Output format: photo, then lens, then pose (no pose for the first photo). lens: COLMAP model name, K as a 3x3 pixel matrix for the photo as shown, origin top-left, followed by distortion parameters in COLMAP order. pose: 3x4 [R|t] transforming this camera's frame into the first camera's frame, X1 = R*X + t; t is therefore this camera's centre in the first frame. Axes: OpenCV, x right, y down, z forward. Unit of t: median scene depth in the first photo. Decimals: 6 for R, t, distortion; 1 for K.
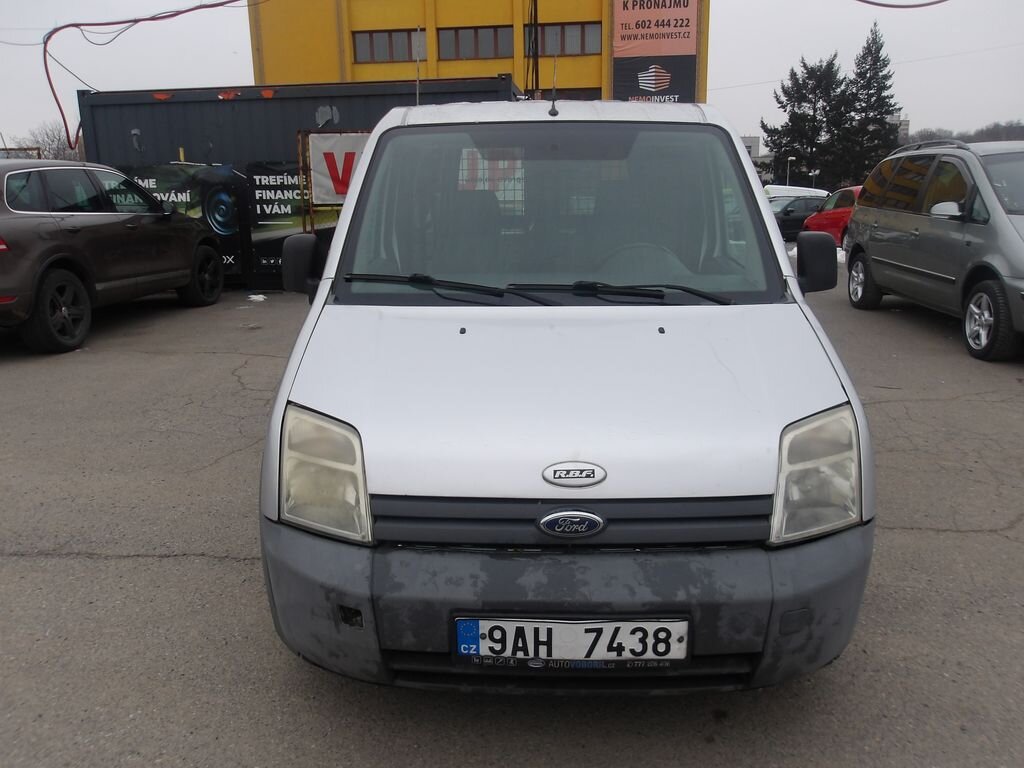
lens RADIAL K [[863.5, 0, 504.2], [0, 863.5, 377.2], [0, 0, 1]] dist [-0.005024, 0.009511]
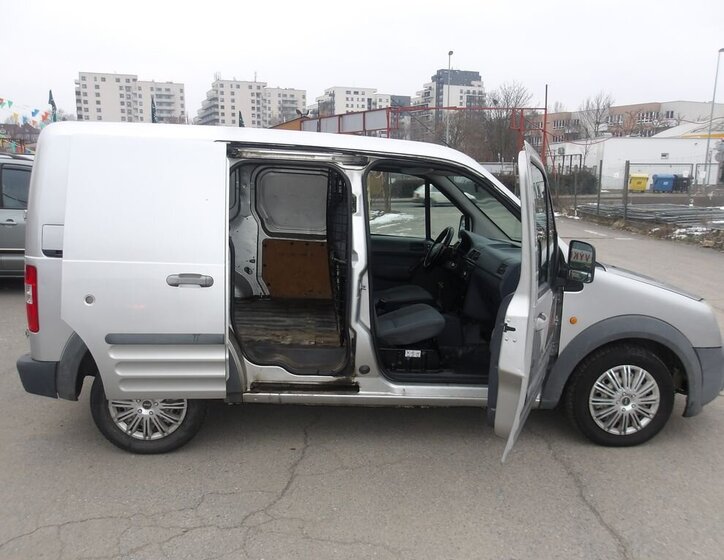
lens RADIAL K [[628.5, 0, 358.0], [0, 628.5, 281.4], [0, 0, 1]] dist [-0.005430, 0.006583]
pose [[-0.097777, -0.157587, 0.982653, -0.868002], [0.206326, 0.962721, 0.174921, -0.238753], [-0.973586, 0.219850, -0.061617, 0.968915]]
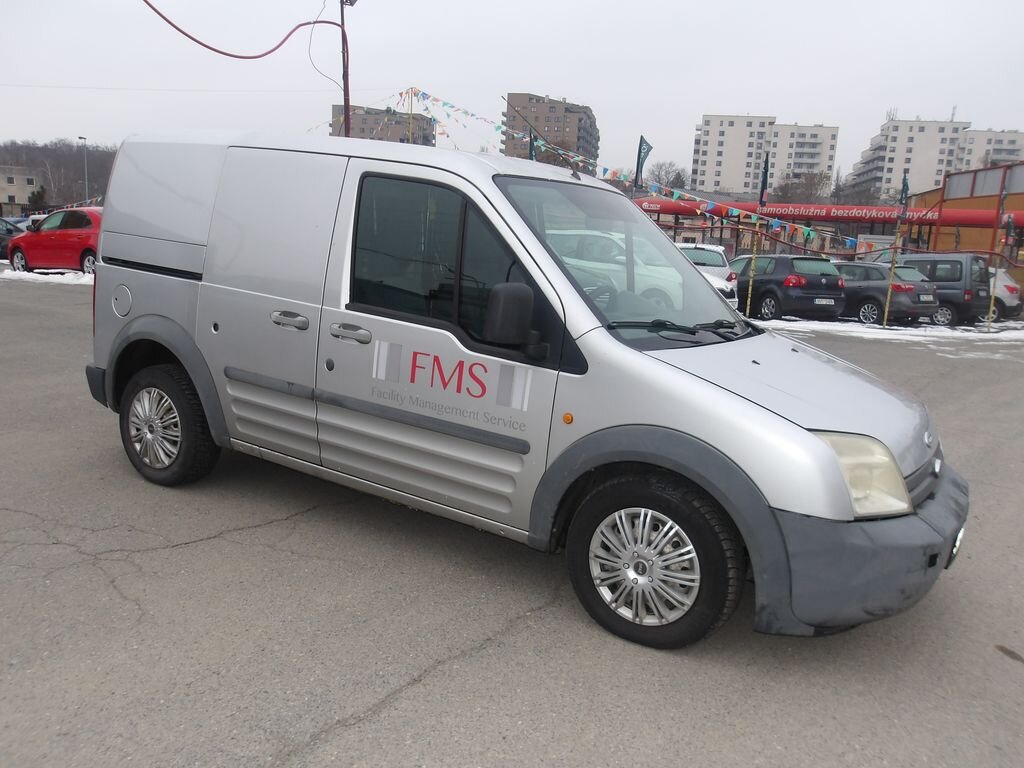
lens RADIAL K [[863.5, 0, 512.3], [0, 863.5, 394.1], [0, 0, 1]] dist [-0.005024, 0.009511]
pose [[0.501756, -0.116178, 0.857172, -0.749525], [0.116477, 0.990989, 0.066134, -0.074949], [-0.857131, 0.066657, 0.510767, 0.367194]]
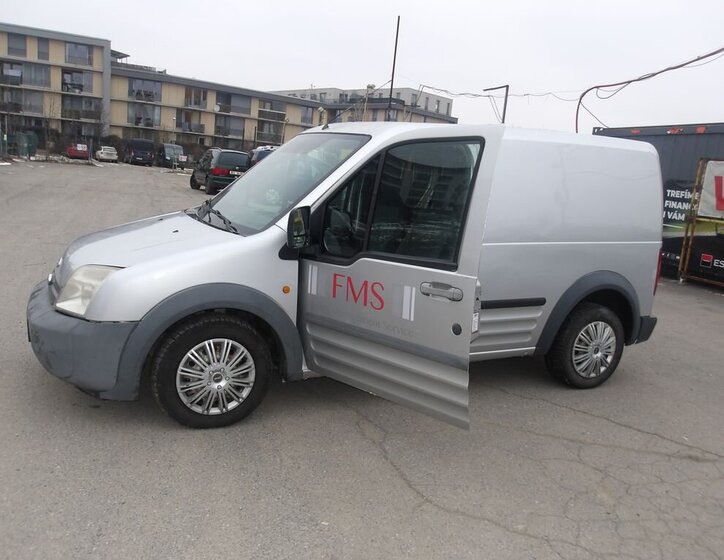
lens RADIAL K [[628.5, 0, 359.5], [0, 628.5, 286.0], [0, 0, 1]] dist [-0.005430, 0.006583]
pose [[0.459755, 0.217328, -0.861042, 0.890217], [-0.288351, 0.953590, 0.086721, -0.096871], [0.839928, 0.208412, 0.501084, 0.365555]]
